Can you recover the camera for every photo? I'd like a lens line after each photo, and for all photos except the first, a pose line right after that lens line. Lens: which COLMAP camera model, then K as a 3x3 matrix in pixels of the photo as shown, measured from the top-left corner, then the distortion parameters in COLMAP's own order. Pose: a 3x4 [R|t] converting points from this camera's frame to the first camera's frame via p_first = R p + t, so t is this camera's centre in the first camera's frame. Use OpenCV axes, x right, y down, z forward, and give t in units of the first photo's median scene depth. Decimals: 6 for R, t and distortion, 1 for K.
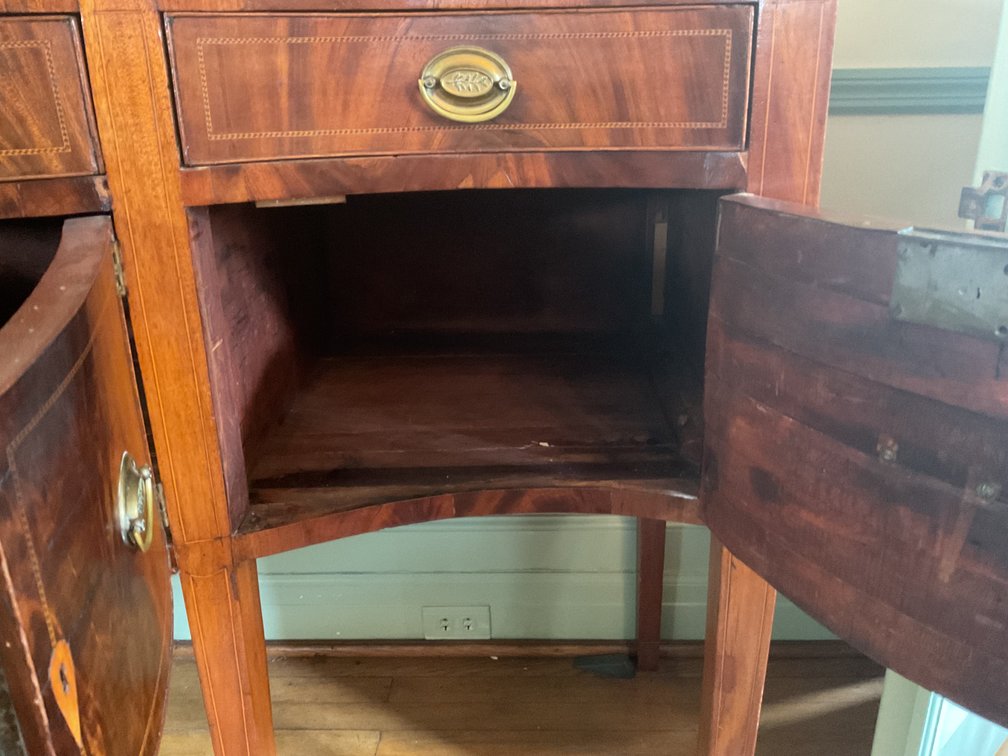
lens RADIAL K [[834.9, 0, 504.4], [0, 834.9, 378.7], [0, 0, 1]] dist [0.089993, -0.166163]
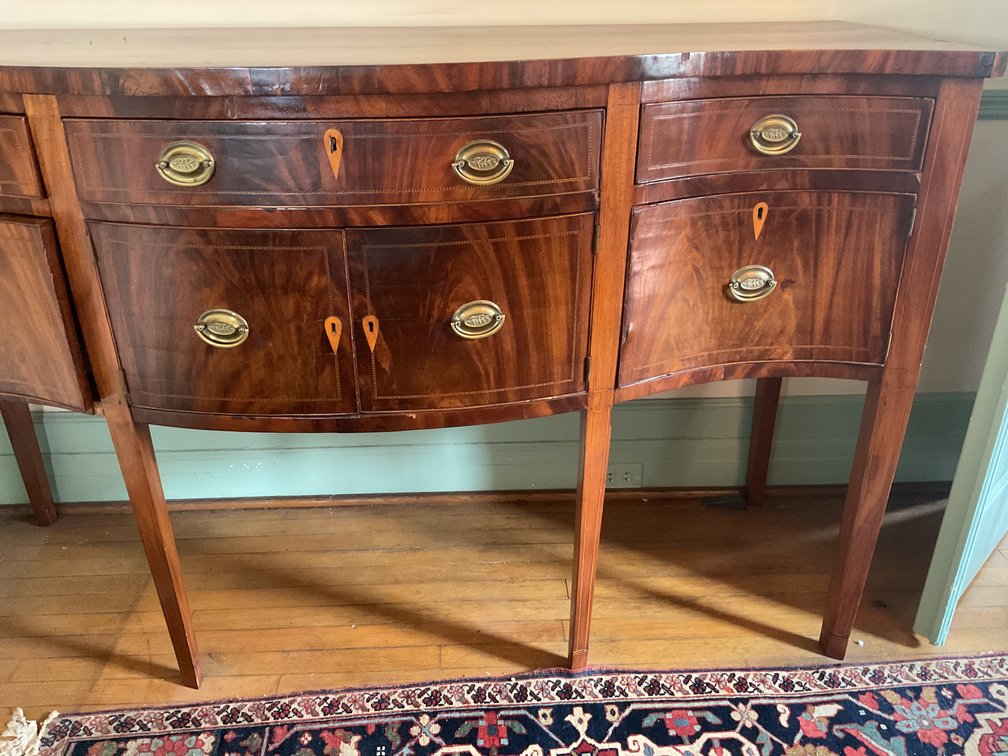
lens RADIAL K [[834.9, 0, 506.1], [0, 834.9, 377.9], [0, 0, 1]] dist [0.089993, -0.166163]
pose [[0.997899, -0.011928, 0.063682, -0.734181], [0.006637, 0.996556, 0.082662, 0.020744], [-0.064449, -0.082066, 0.994541, -0.813143]]
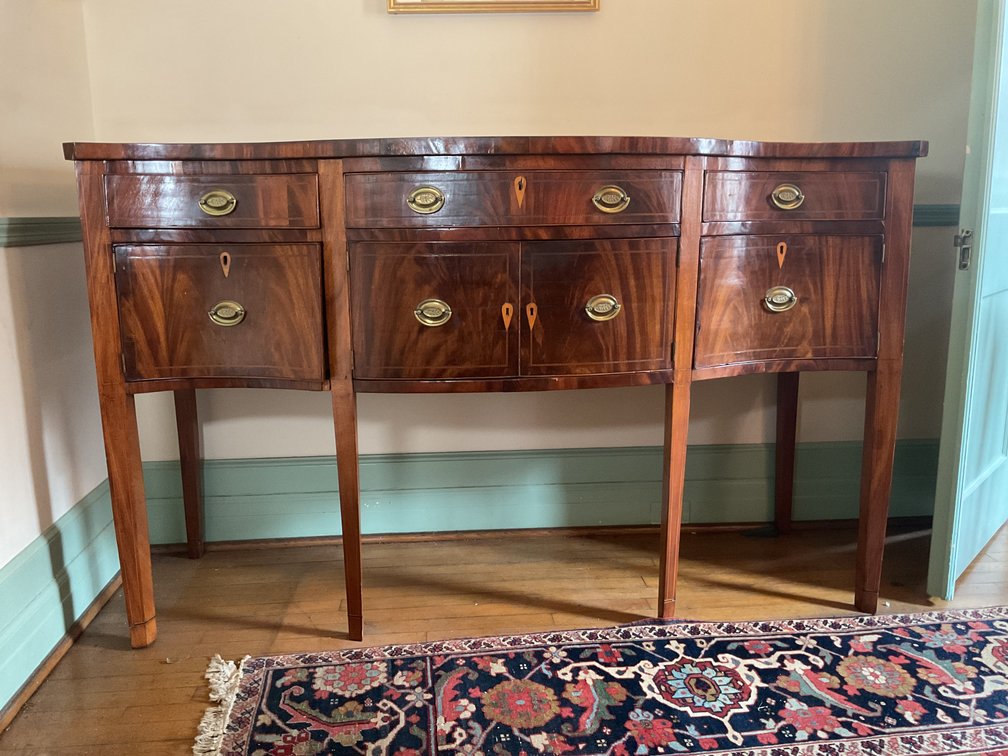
lens RADIAL K [[834.9, 0, 506.5], [0, 834.9, 374.4], [0, 0, 1]] dist [0.089993, -0.166163]
pose [[0.994453, -0.004990, 0.105067, -1.250892], [0.025080, 0.981314, -0.190772, 0.733701], [-0.102152, 0.192349, 0.975995, -1.510550]]
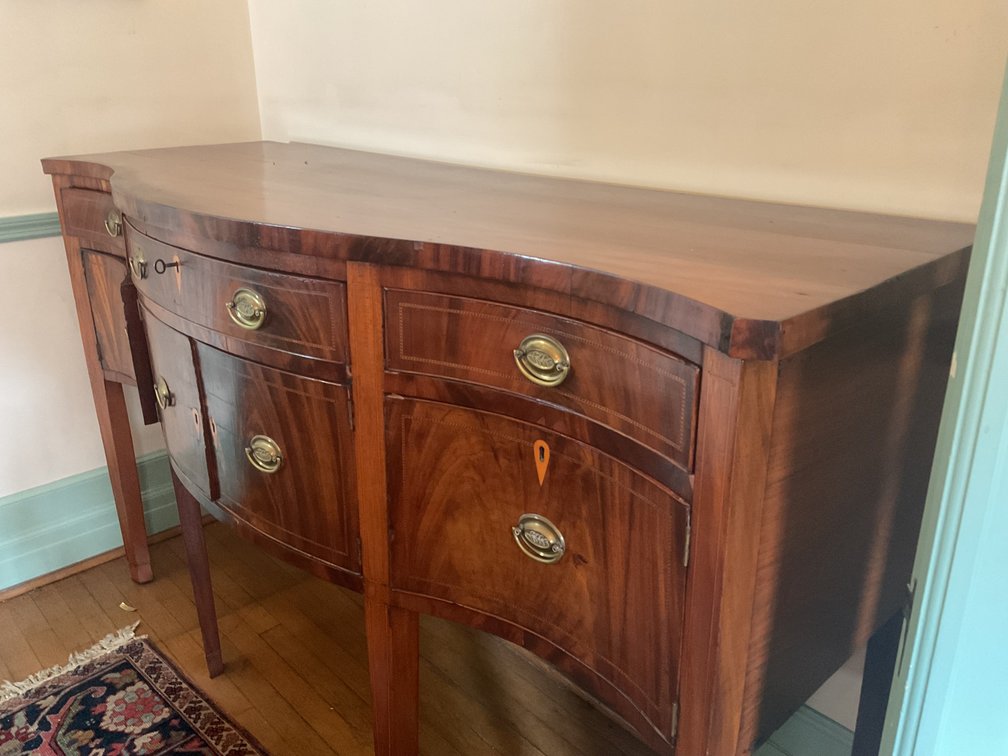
lens RADIAL K [[834.9, 0, 502.5], [0, 834.9, 379.4], [0, 0, 1]] dist [0.089993, -0.166163]
pose [[0.691241, 0.271725, -0.669591, 0.832302], [-0.283124, 0.954366, 0.095010, -0.424054], [0.664851, 0.123902, 0.736628, -0.060324]]
